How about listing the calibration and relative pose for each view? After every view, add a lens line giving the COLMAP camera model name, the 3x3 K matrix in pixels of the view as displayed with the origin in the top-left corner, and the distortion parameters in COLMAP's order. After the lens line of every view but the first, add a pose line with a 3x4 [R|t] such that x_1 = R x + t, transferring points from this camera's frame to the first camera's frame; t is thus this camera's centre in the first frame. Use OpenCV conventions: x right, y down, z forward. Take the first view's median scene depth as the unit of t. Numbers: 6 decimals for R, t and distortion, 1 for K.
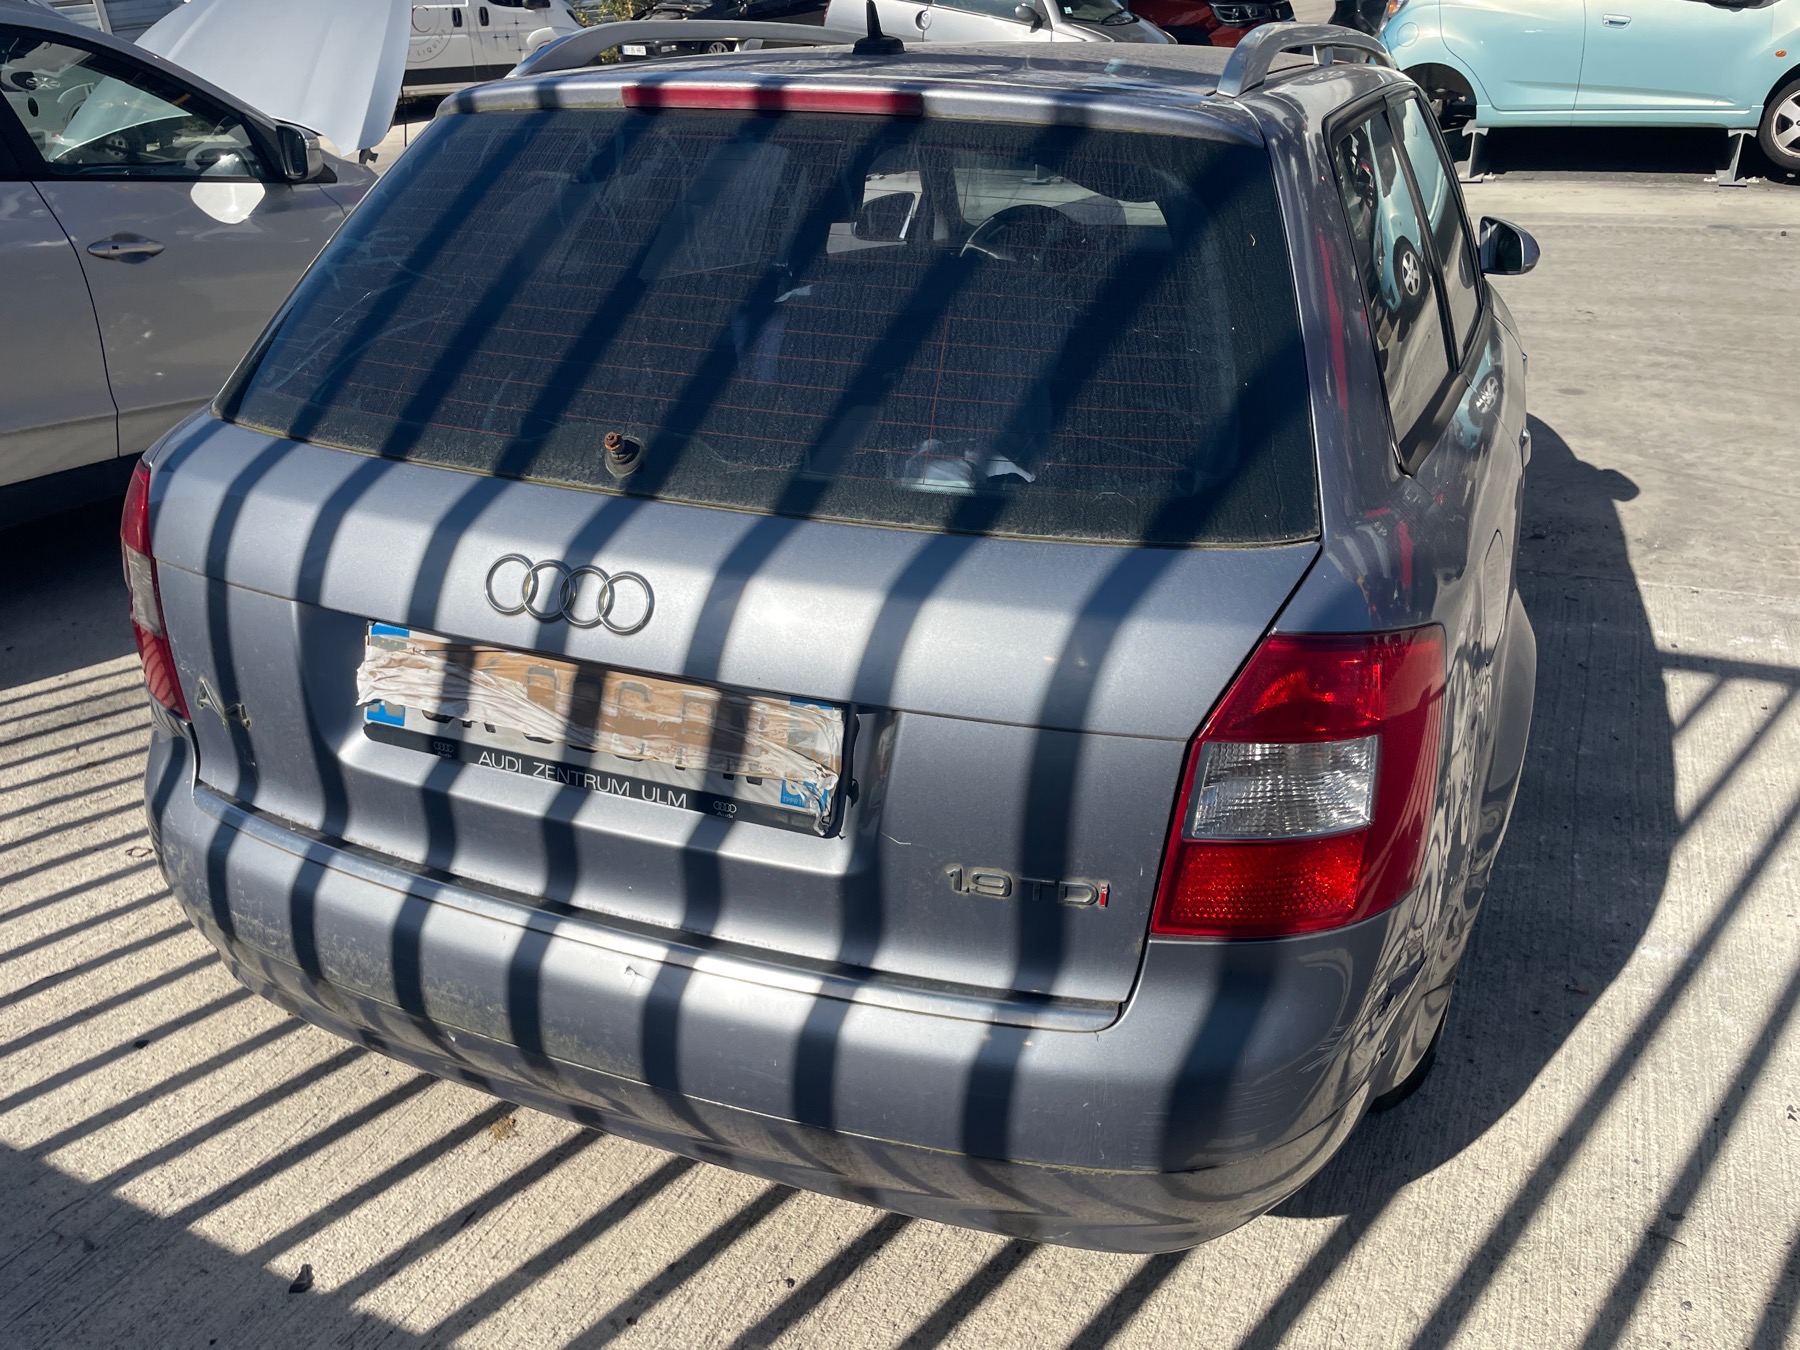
lens RADIAL K [[1370.1, 0, 900.2], [0, 1370.1, 680.3], [0, 0, 1]] dist [0.075872, -0.101436]
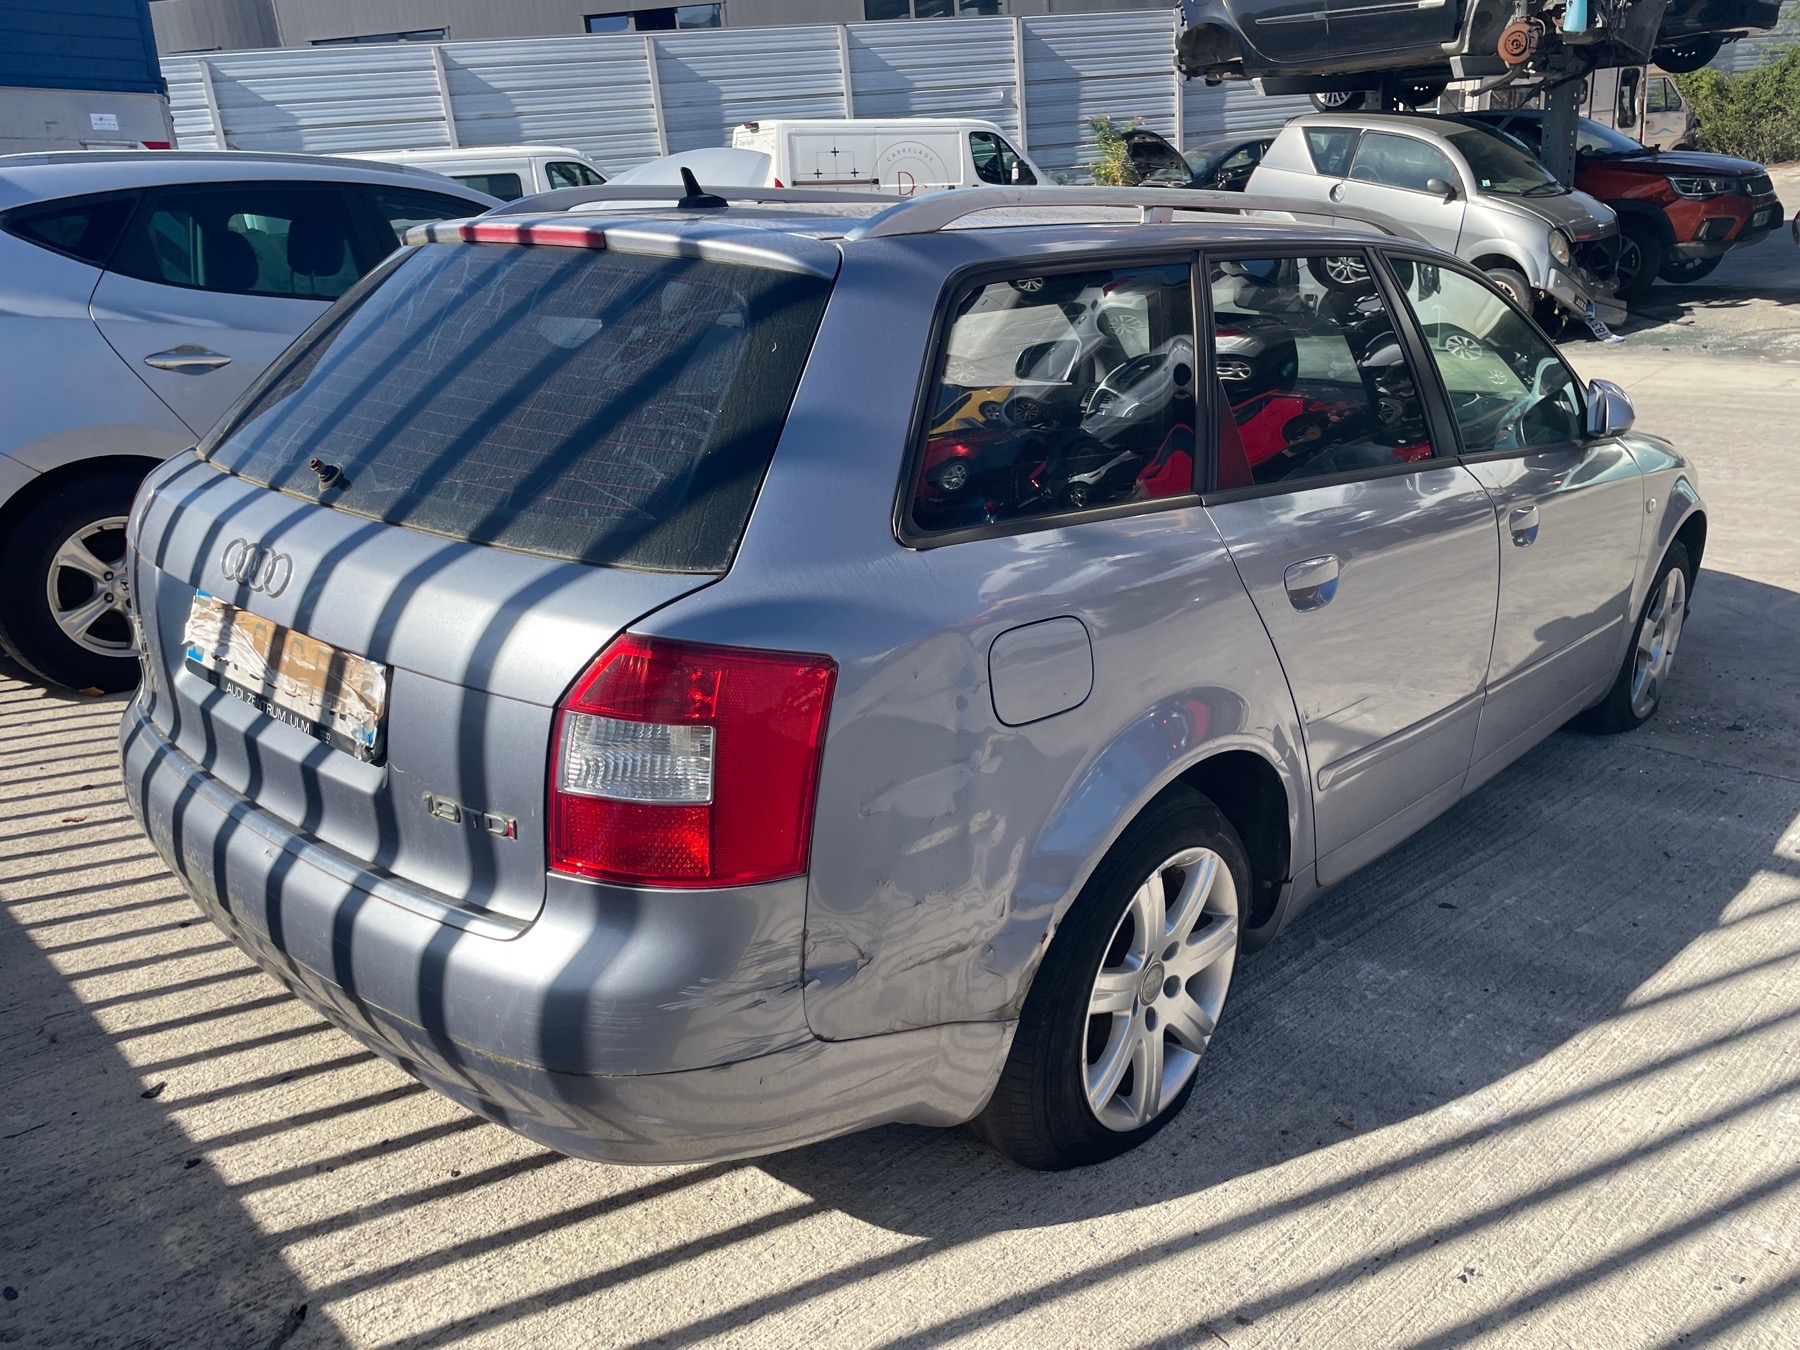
lens RADIAL K [[1370.1, 0, 931.0], [0, 1370.1, 665.0], [0, 0, 1]] dist [0.075872, -0.101436]
pose [[0.942646, 0.109377, -0.315365, 0.772561], [-0.145512, 0.984944, -0.093340, 0.059817], [0.300408, 0.133876, 0.944369, -0.095194]]
